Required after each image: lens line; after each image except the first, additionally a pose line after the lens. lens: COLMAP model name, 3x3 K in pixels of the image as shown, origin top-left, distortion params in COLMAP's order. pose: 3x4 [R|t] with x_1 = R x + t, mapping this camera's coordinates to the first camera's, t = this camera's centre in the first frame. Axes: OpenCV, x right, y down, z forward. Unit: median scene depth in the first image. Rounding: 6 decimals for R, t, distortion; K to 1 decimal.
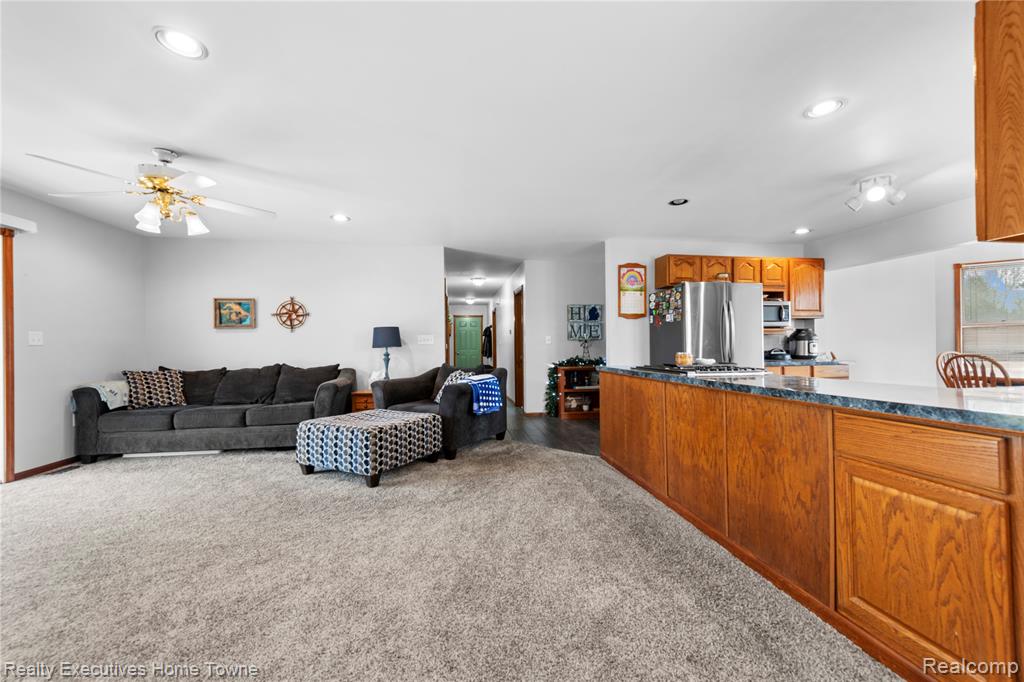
lens RADIAL K [[417.4, 0, 515.1], [0, 417.4, 345.1], [0, 0, 1]] dist [0.018429, -0.002035]
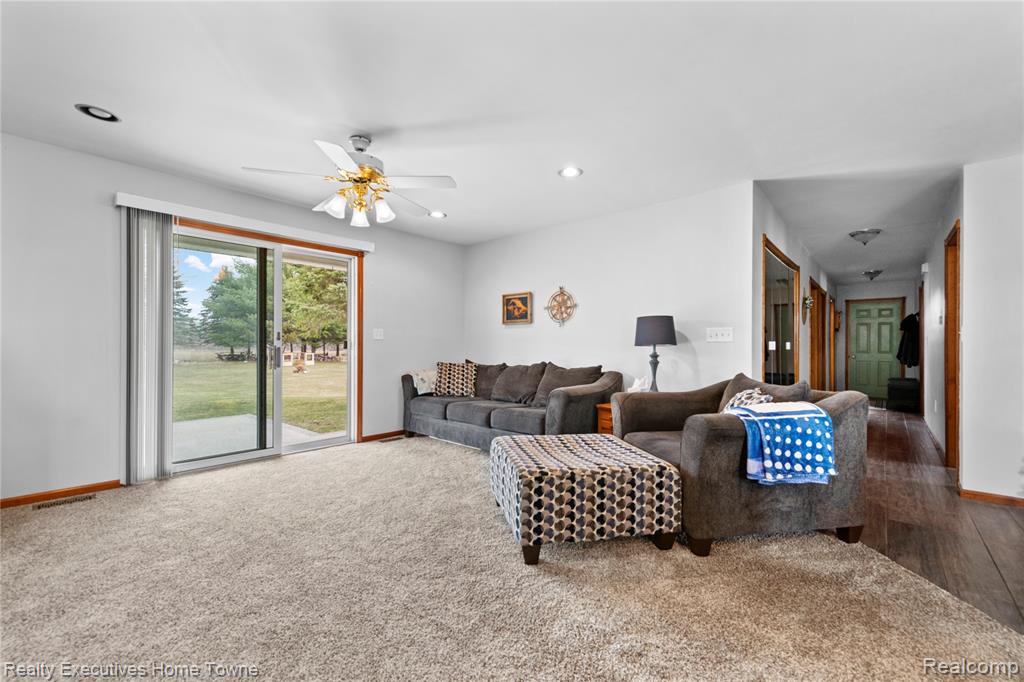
lens RADIAL K [[417.4, 0, 520.7], [0, 417.4, 344.6], [0, 0, 1]] dist [0.018429, -0.002035]
pose [[0.642500, 0.013552, -0.766166, 0.105282], [-0.011807, 0.999900, 0.007784, 0.001299], [0.766195, 0.004045, 0.642596, 0.449879]]
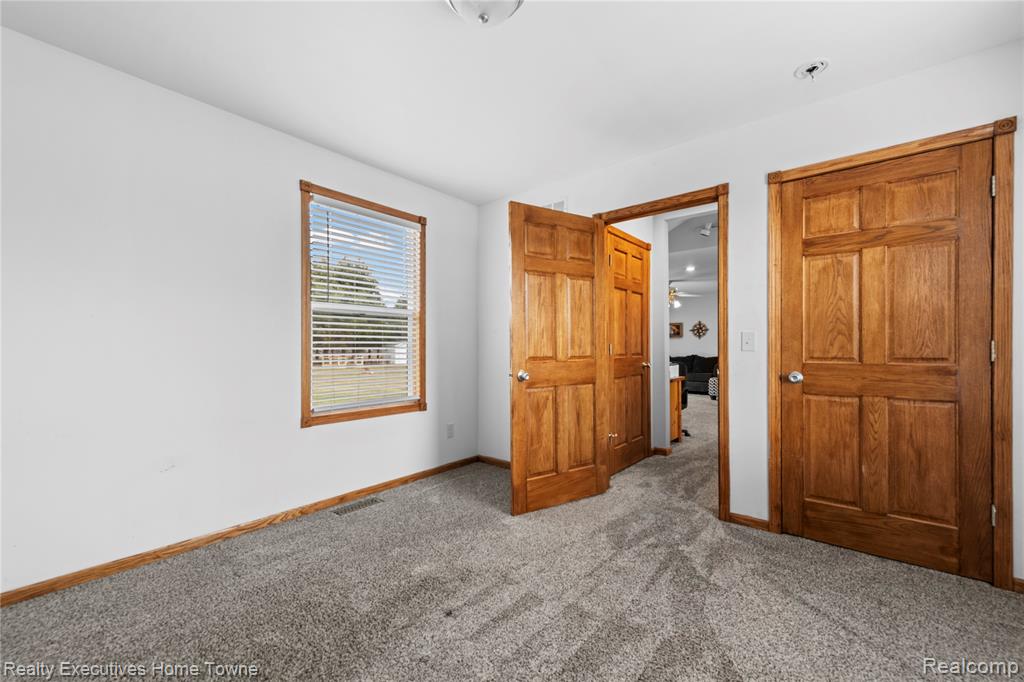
lens RADIAL K [[417.4, 0, 514.6], [0, 417.4, 344.3], [0, 0, 1]] dist [0.018429, -0.002035]
pose [[0.661250, 0.006130, -0.750141, 0.450220], [-0.004733, 0.999981, 0.003999, -0.011476], [0.750151, 0.000906, 0.661266, -1.157786]]
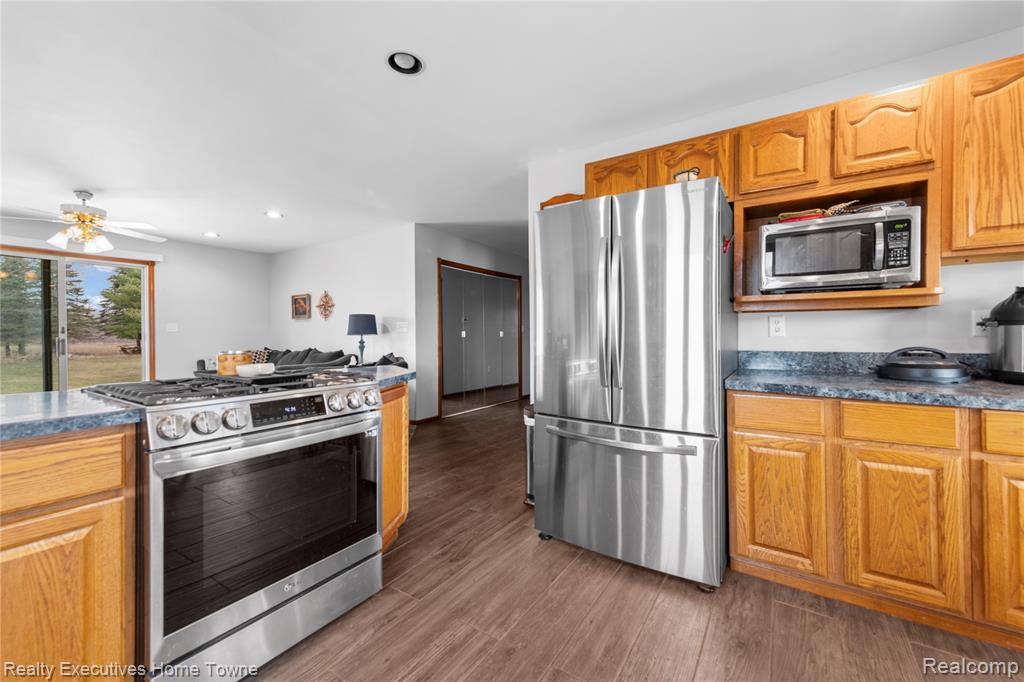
lens RADIAL K [[417.4, 0, 516.5], [0, 417.4, 338.4], [0, 0, 1]] dist [0.018429, -0.002035]
pose [[0.721739, 0.014817, -0.692006, 0.782892], [-0.002667, 0.999823, 0.018627, -0.006980], [0.692160, -0.011598, 0.721651, 0.645151]]
